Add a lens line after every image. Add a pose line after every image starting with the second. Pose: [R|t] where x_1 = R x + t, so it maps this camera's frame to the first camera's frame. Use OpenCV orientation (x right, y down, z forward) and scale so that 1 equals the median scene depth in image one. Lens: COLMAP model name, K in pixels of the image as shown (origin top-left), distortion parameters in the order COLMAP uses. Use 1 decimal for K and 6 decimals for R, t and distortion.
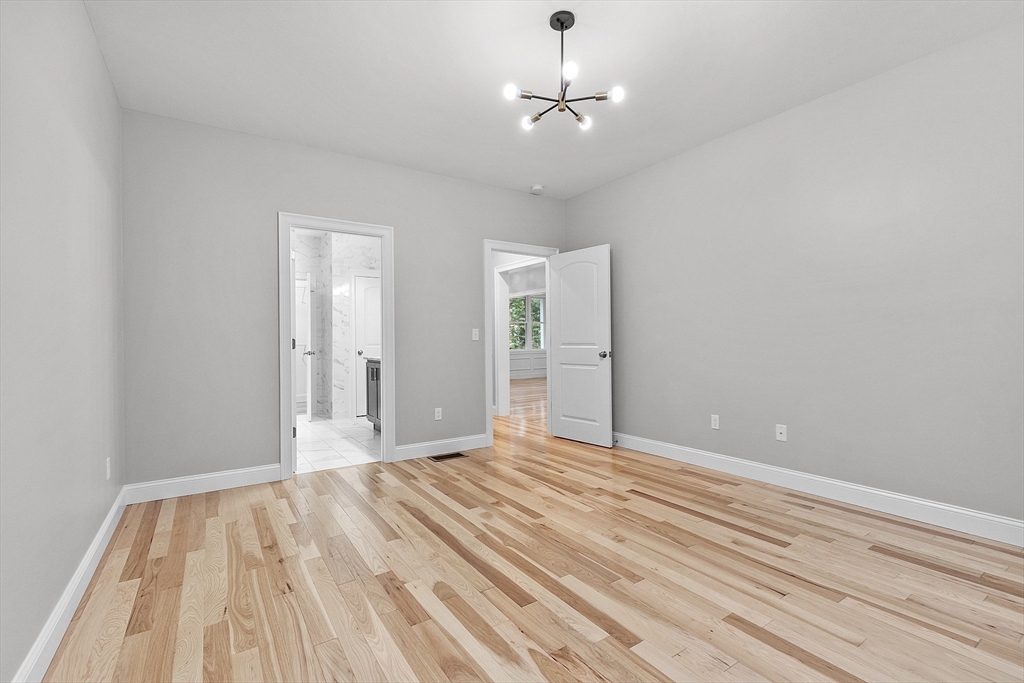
lens RADIAL K [[454.5, 0, 514.5], [0, 454.5, 337.8], [0, 0, 1]] dist [0.001255, -0.000043]
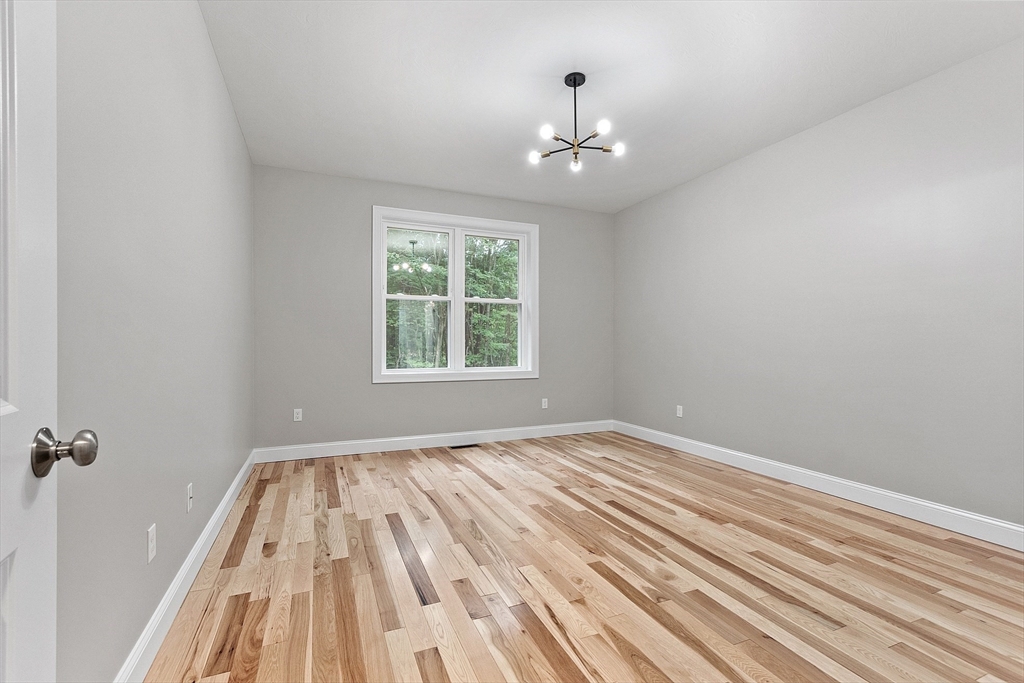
lens RADIAL K [[454.5, 0, 511.7], [0, 454.5, 342.1], [0, 0, 1]] dist [0.001255, -0.000043]
pose [[-0.983504, 0.010853, 0.180563, 0.050208], [0.009138, 0.999905, -0.010329, 0.011130], [-0.180658, -0.008509, -0.983509, 1.848509]]
